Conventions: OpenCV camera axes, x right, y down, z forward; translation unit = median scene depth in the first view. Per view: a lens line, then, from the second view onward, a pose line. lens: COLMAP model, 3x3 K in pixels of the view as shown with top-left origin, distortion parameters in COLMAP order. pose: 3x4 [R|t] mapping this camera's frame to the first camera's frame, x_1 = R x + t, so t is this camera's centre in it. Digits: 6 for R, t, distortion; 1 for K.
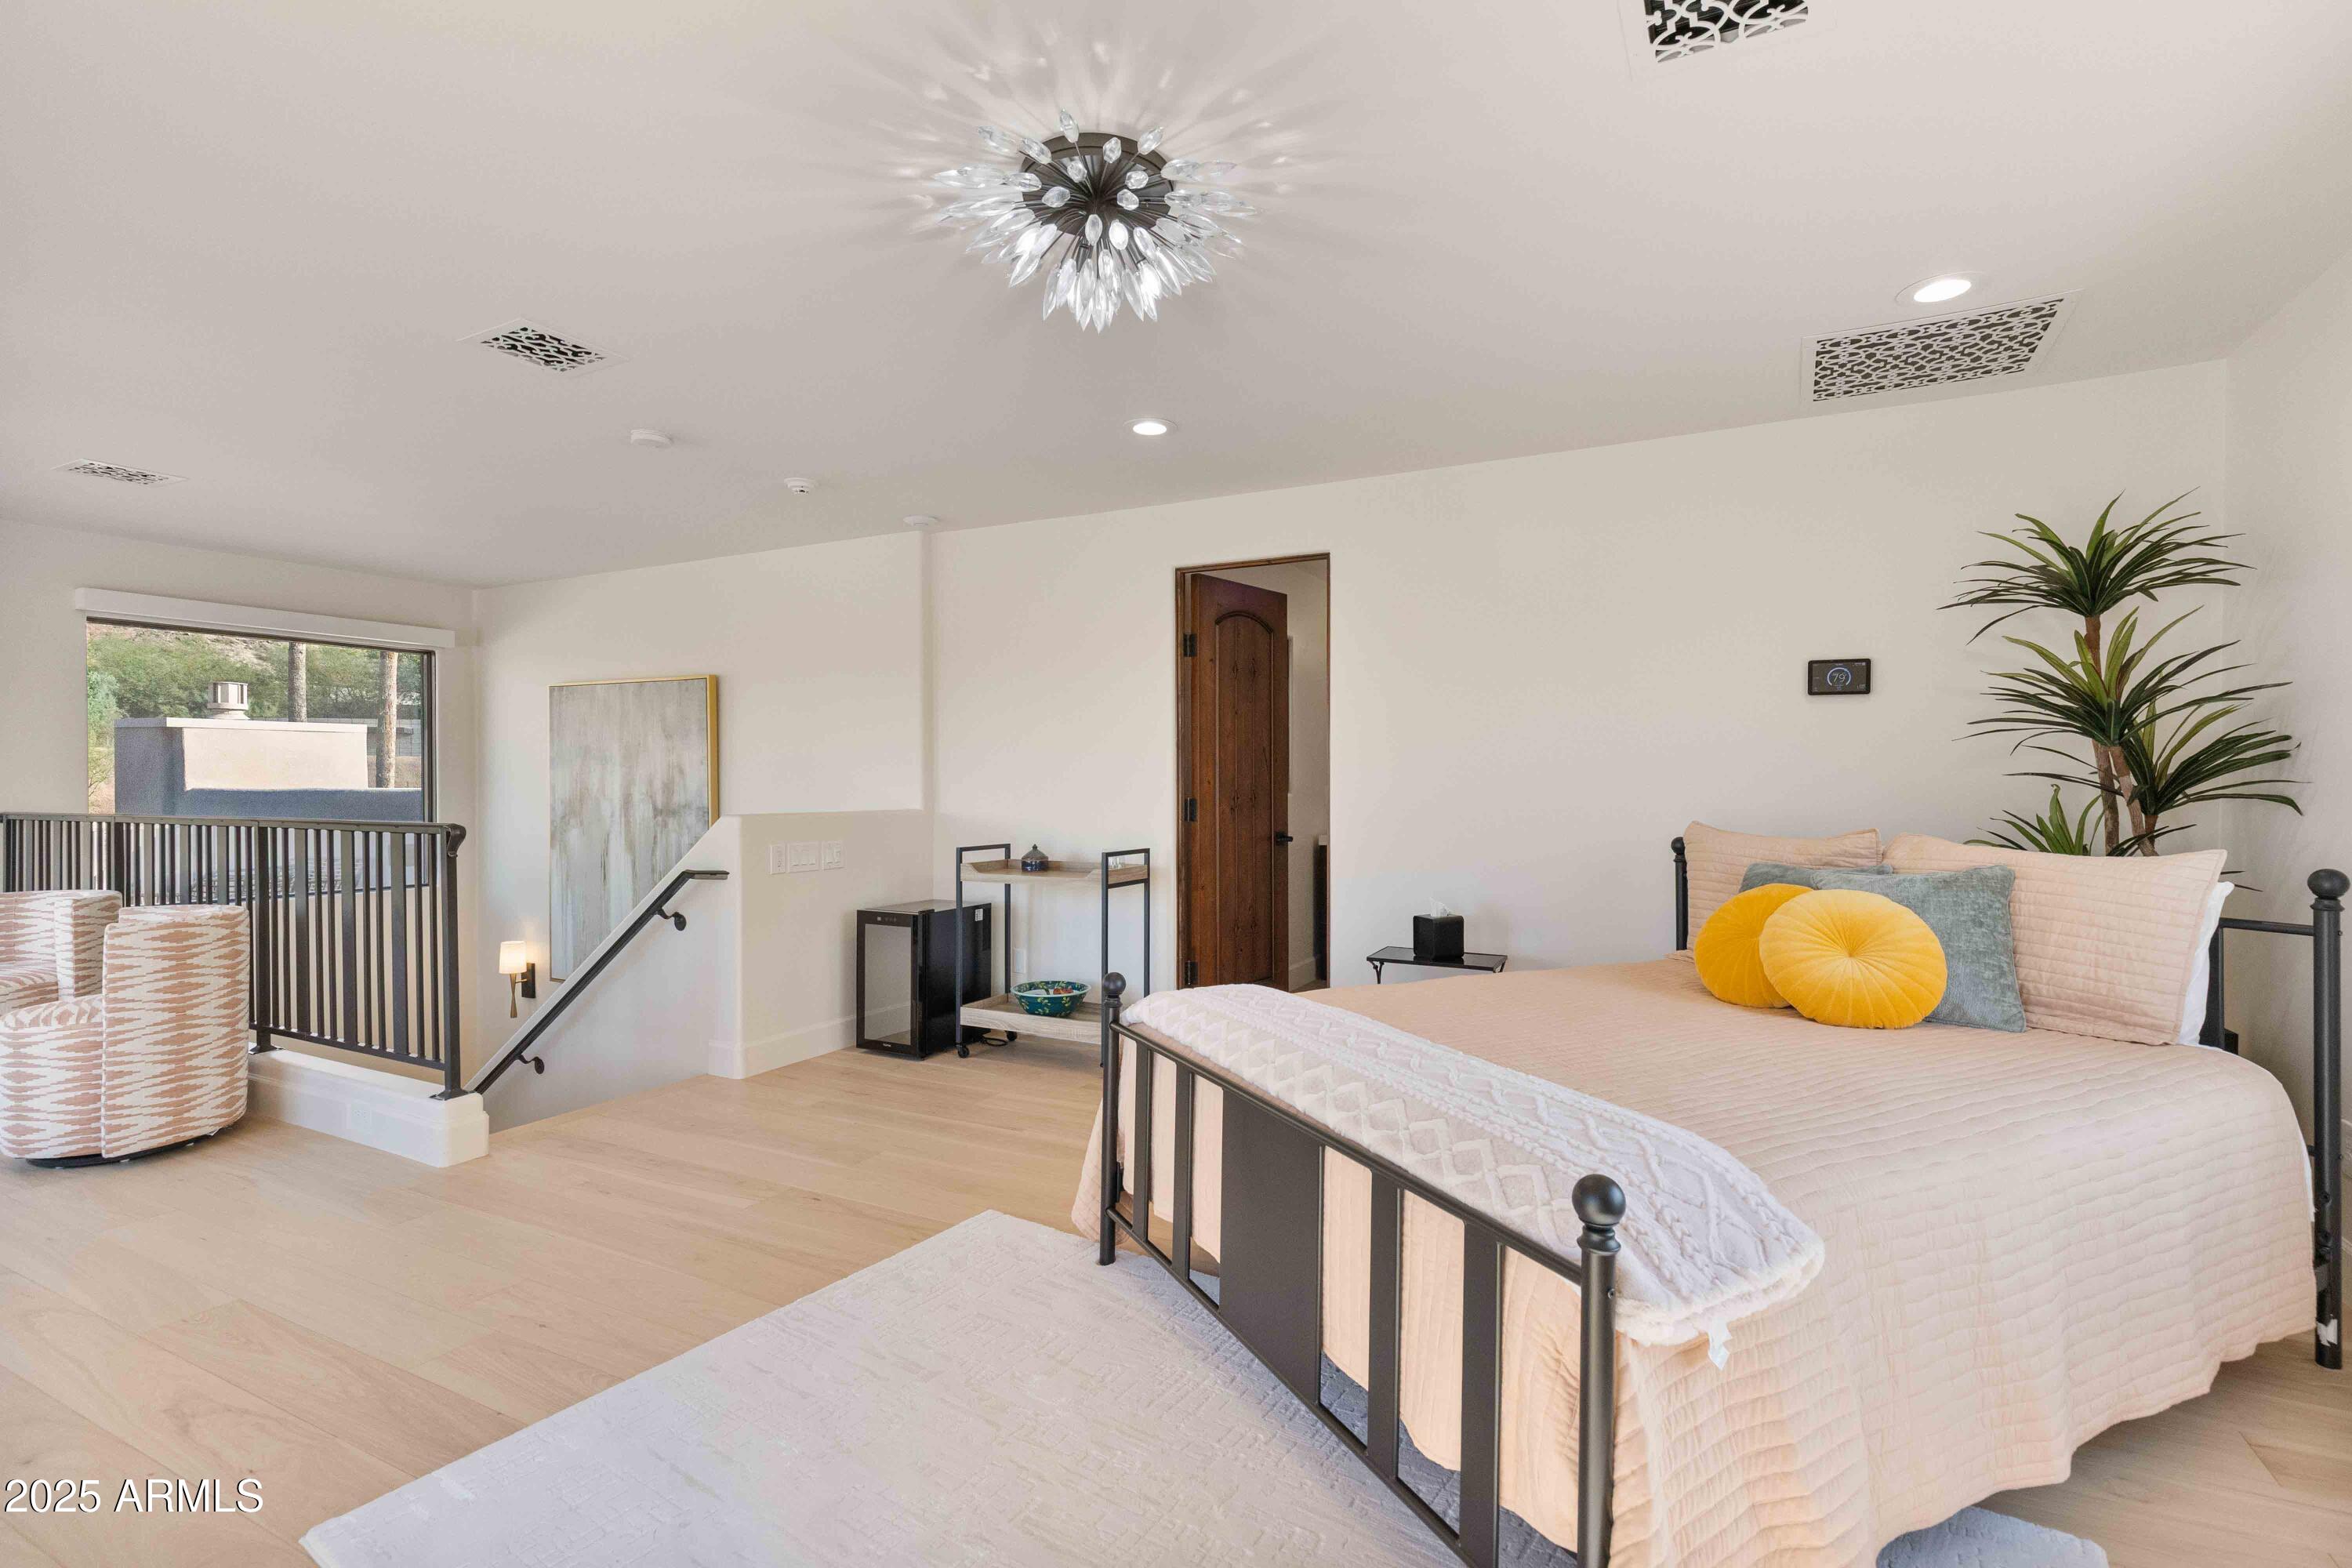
lens RADIAL K [[1053.6, 0, 1182.5], [0, 1053.6, 789.7], [0, 0, 1]] dist [-0.001545, -0.001312]
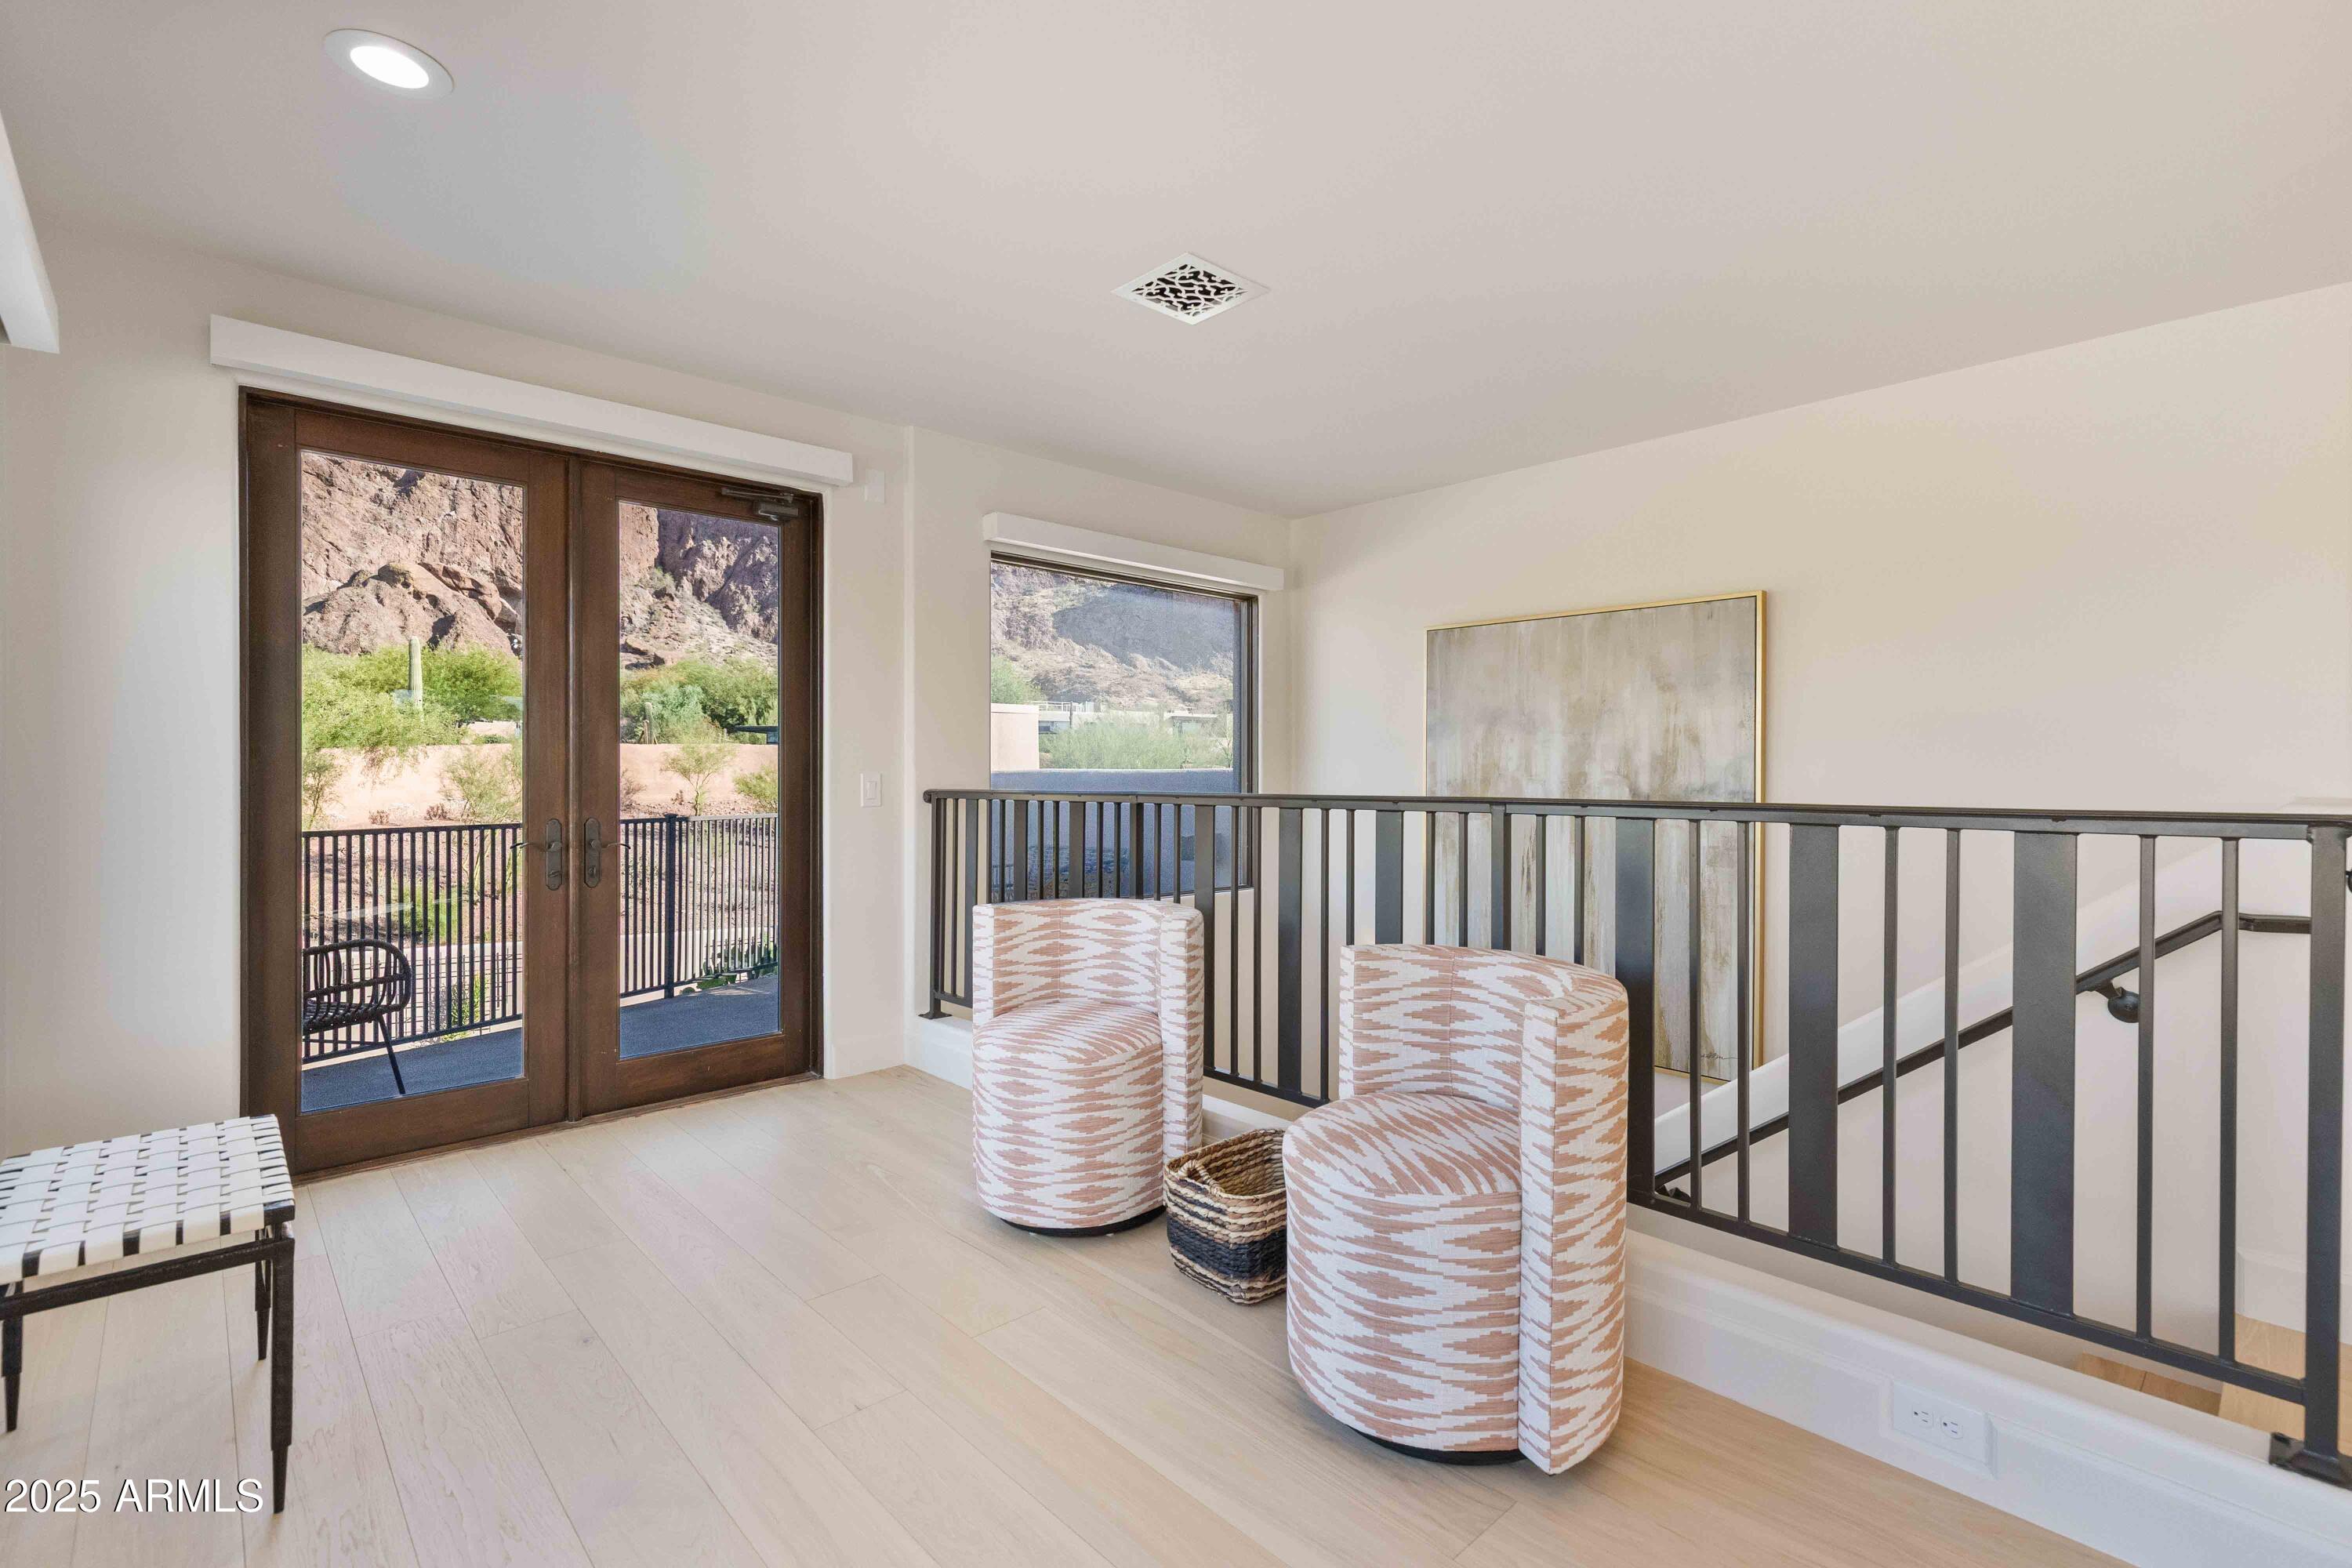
lens RADIAL K [[1044.3, 0, 1150.2], [0, 1044.3, 789.9], [0, 0, 1]] dist [0.020756, -0.000205]
pose [[0.932321, 0.007080, -0.361562, -0.556095], [-0.004698, 0.999961, 0.007466, 0.011773], [0.361601, -0.005262, 0.932318, 0.252278]]
